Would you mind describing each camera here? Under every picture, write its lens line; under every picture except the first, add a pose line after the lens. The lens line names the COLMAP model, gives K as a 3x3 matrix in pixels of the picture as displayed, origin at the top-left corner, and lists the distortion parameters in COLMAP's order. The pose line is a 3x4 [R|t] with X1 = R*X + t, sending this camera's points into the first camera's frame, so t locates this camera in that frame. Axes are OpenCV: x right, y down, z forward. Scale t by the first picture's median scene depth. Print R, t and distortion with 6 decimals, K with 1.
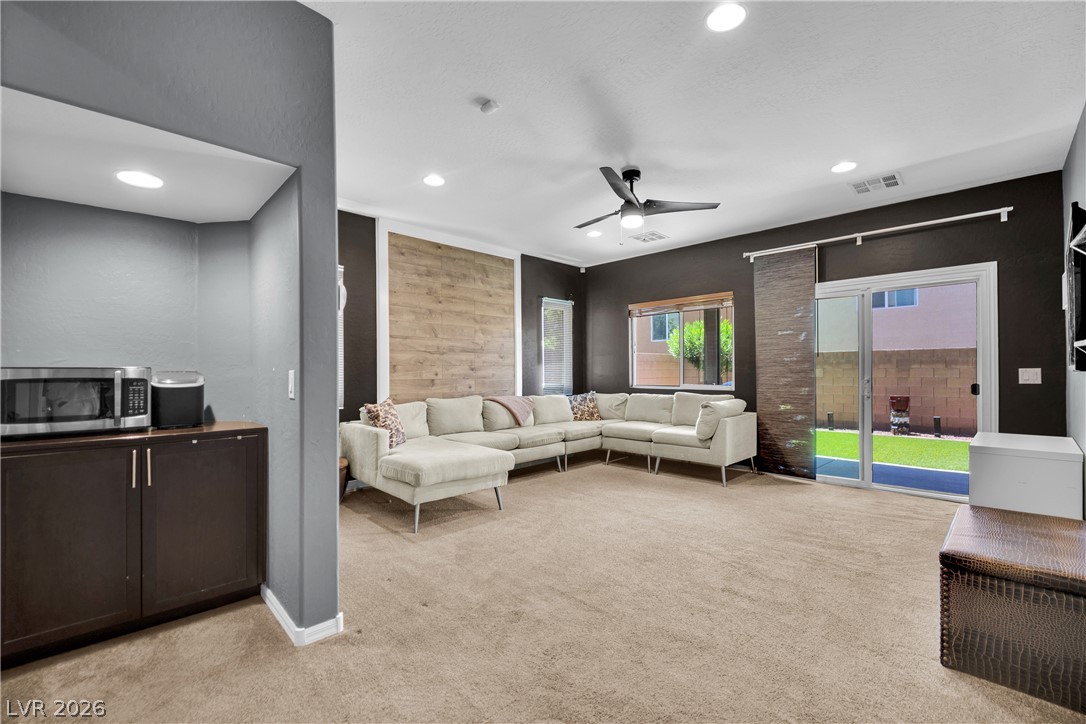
lens RADIAL K [[450.2, 0, 544.4], [0, 450.2, 360.4], [0, 0, 1]] dist [-0.022850, -0.000022]
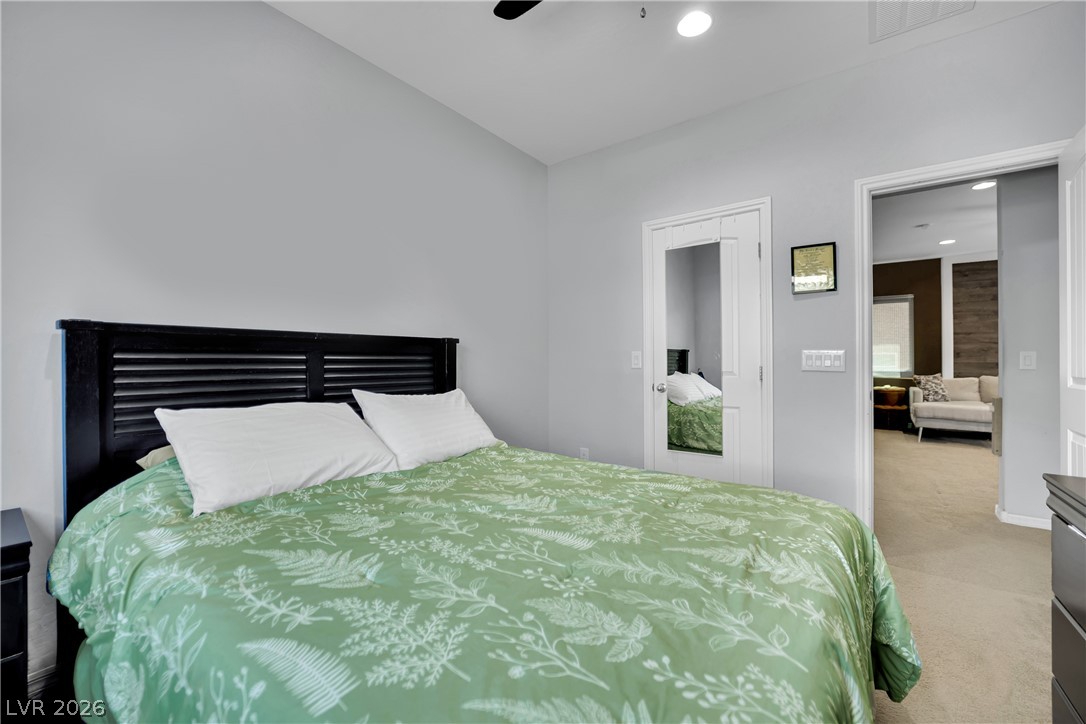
lens RADIAL K [[450.2, 0, 544.4], [0, 450.2, 360.4], [0, 0, 1]] dist [-0.022850, -0.000022]
pose [[0.161589, 0.003359, -0.986852, 0.877328], [0.027832, 0.999581, 0.007959, -0.013654], [0.986466, -0.028753, 0.161428, -0.580420]]
